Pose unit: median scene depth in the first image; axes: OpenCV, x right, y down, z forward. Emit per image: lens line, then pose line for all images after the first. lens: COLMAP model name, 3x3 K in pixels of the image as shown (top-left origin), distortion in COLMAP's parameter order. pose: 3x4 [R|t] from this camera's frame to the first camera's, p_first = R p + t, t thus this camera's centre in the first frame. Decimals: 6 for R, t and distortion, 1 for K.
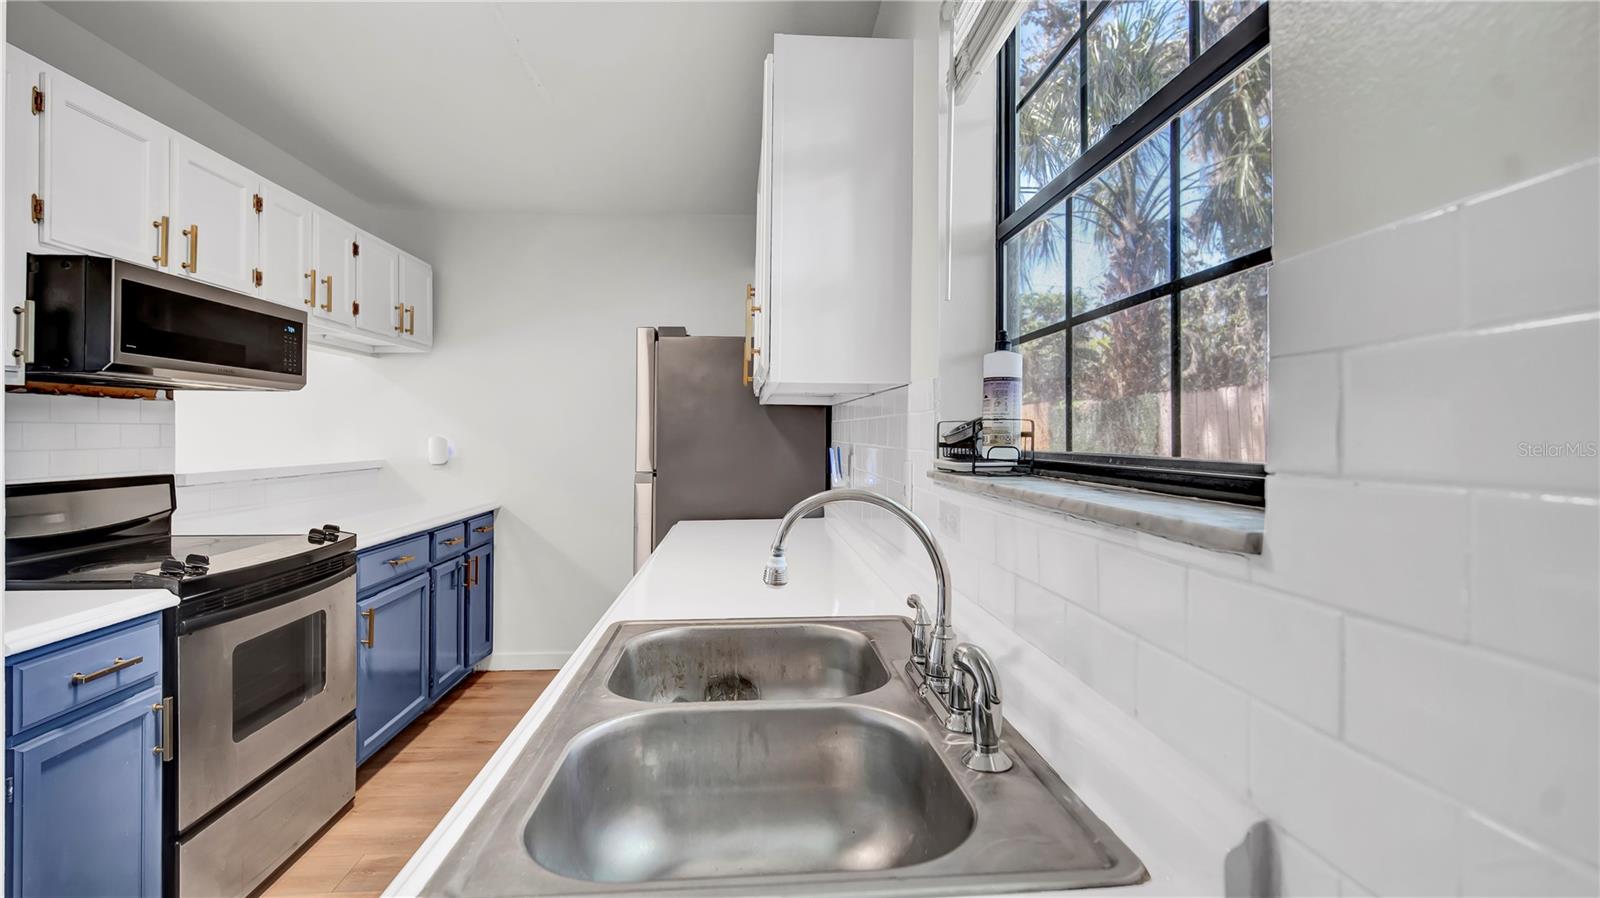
lens RADIAL K [[747.9, 0, 805.9], [0, 747.9, 415.1], [0, 0, 1]] dist [-0.004358, 0.000402]
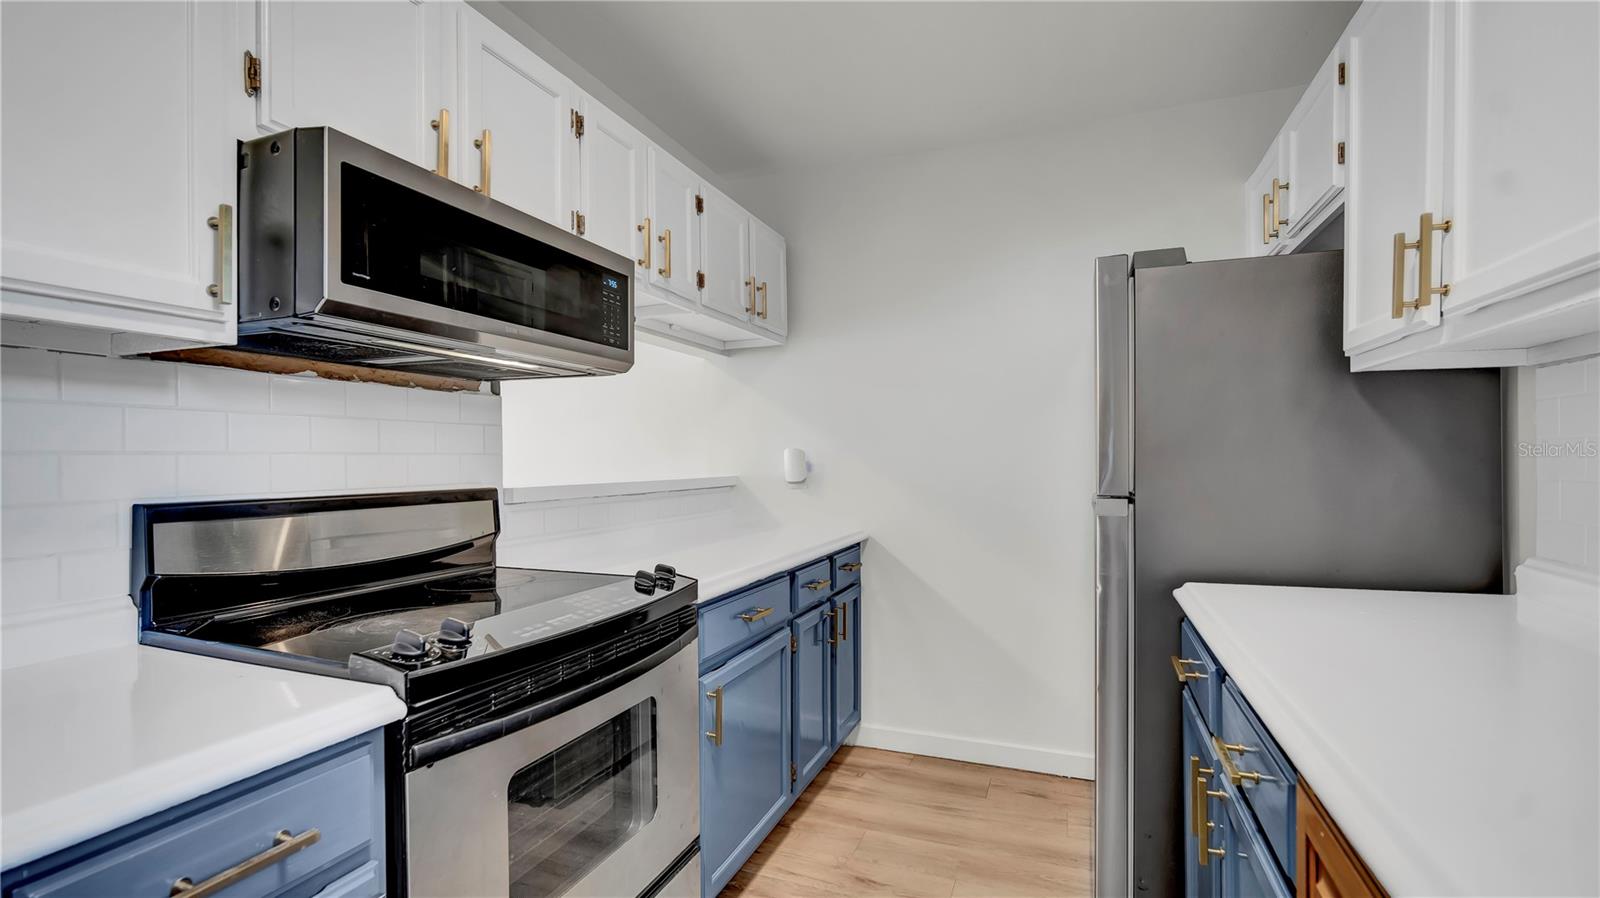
lens RADIAL K [[716.7, 0, 800.0], [0, 716.7, 449.0], [0, 0, 1]] dist [-0.000542, 0.000278]
pose [[0.907216, -0.008885, -0.420571, -0.238009], [0.013112, 0.999888, 0.007162, 0.036140], [0.420461, -0.012012, 0.907231, 0.441574]]
